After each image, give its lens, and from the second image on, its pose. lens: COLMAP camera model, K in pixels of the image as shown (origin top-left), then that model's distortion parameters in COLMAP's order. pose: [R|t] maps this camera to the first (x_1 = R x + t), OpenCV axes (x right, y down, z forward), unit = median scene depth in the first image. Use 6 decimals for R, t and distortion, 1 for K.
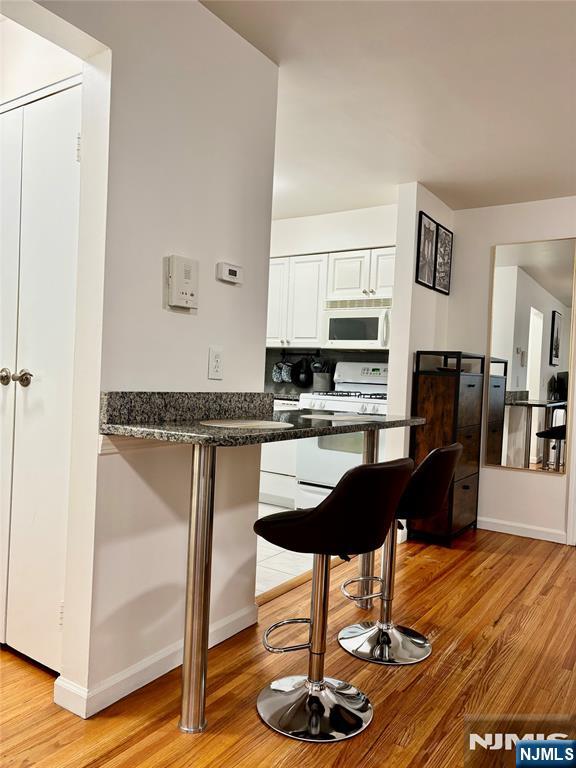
lens RADIAL K [[573.4, 0, 288.0], [0, 573.4, 384.0], [0, 0, 1]] dist [0.054825, -0.077878]
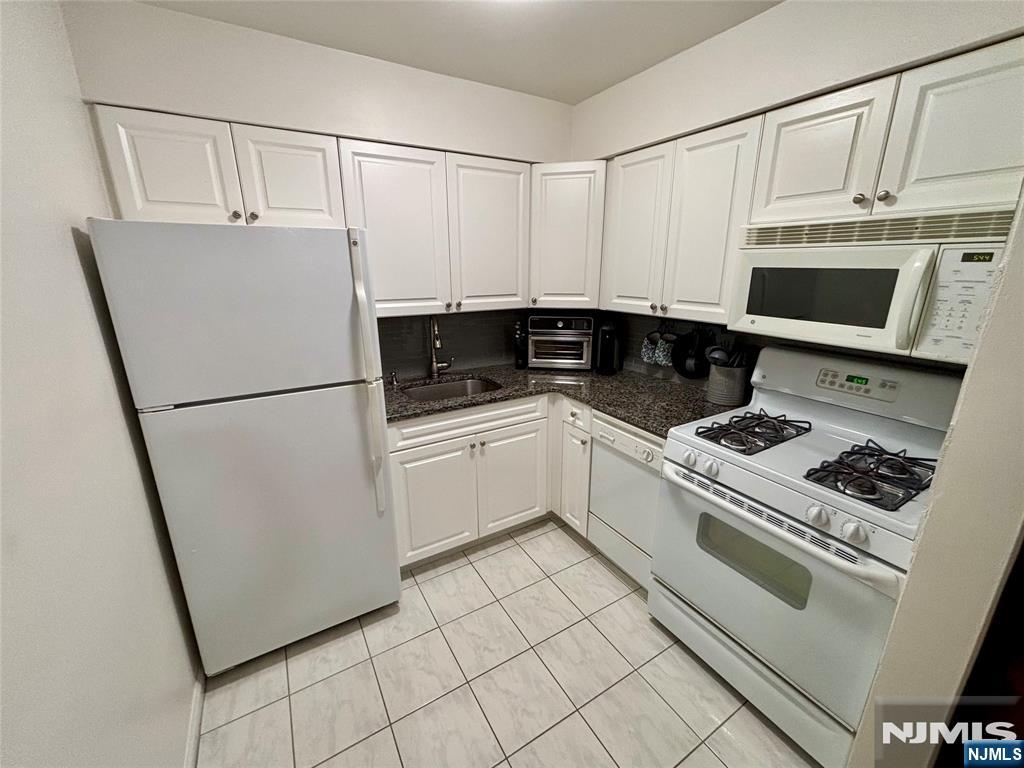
lens RADIAL K [[411.5, 0, 510.3], [0, 411.5, 380.1], [0, 0, 1]] dist [-0.007643, -0.000179]
pose [[0.897548, 0.074407, -0.434594, 0.049008], [0.034454, 0.970808, 0.237368, -0.114681], [0.439569, -0.228023, 0.868783, 0.620538]]
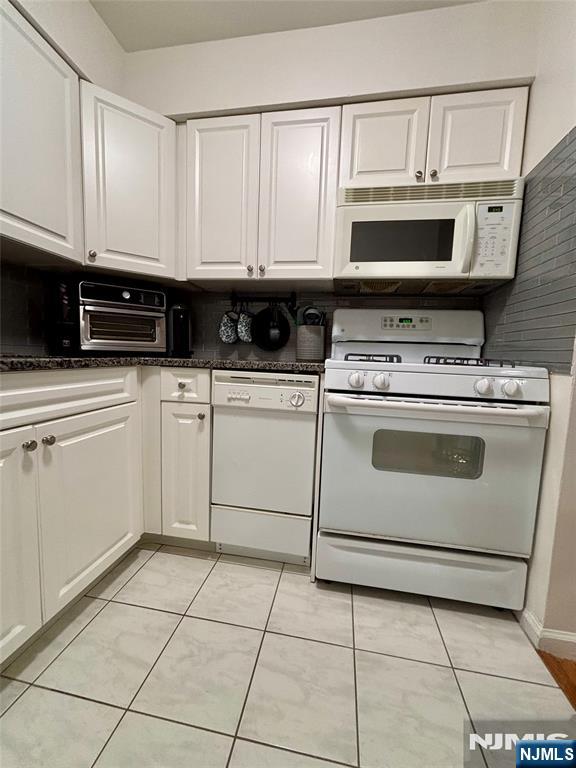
lens RADIAL K [[308.7, 0, 288.0], [0, 308.7, 384.0], [0, 0, 1]] dist [-0.007643, -0.000179]
pose [[0.918335, -0.049925, 0.392642, -0.111184], [0.010615, 0.994763, 0.101659, 0.010372], [-0.395661, -0.089189, 0.914056, 0.758044]]
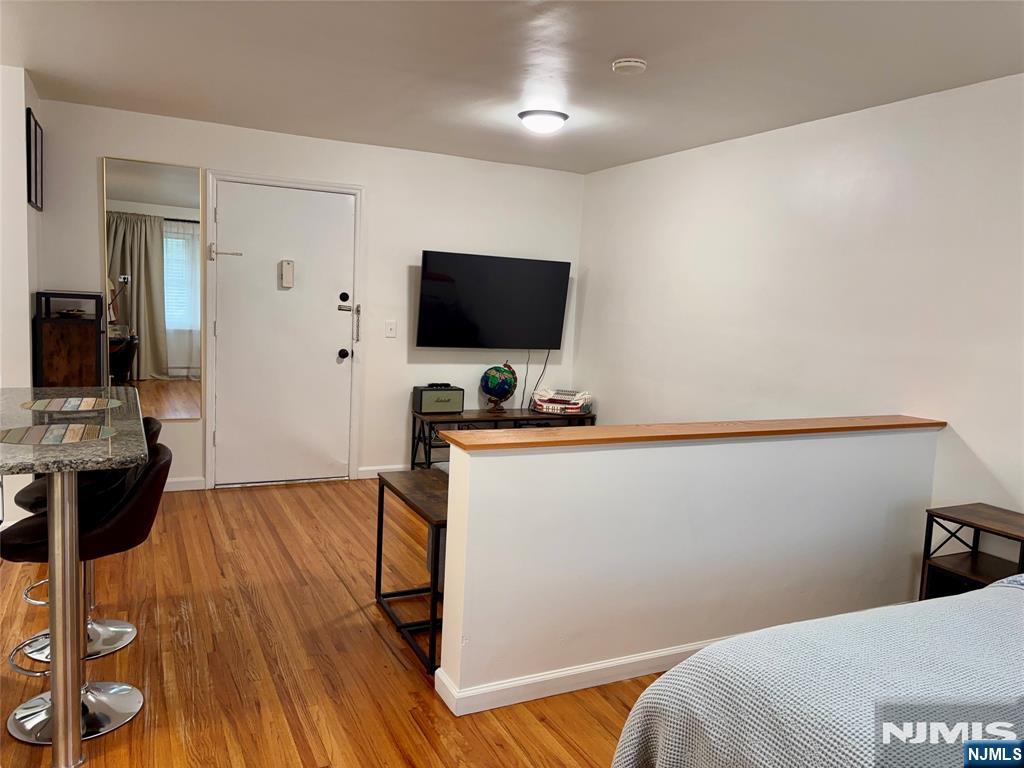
lens RADIAL K [[764.6, 0, 507.6], [0, 764.6, 379.2], [0, 0, 1]] dist [0.054825, -0.077878]
pose [[0.509122, -0.109702, 0.853674, -0.337500], [-0.009156, 0.991098, 0.132823, -0.081835], [-0.860645, -0.075439, 0.503586, -0.077324]]
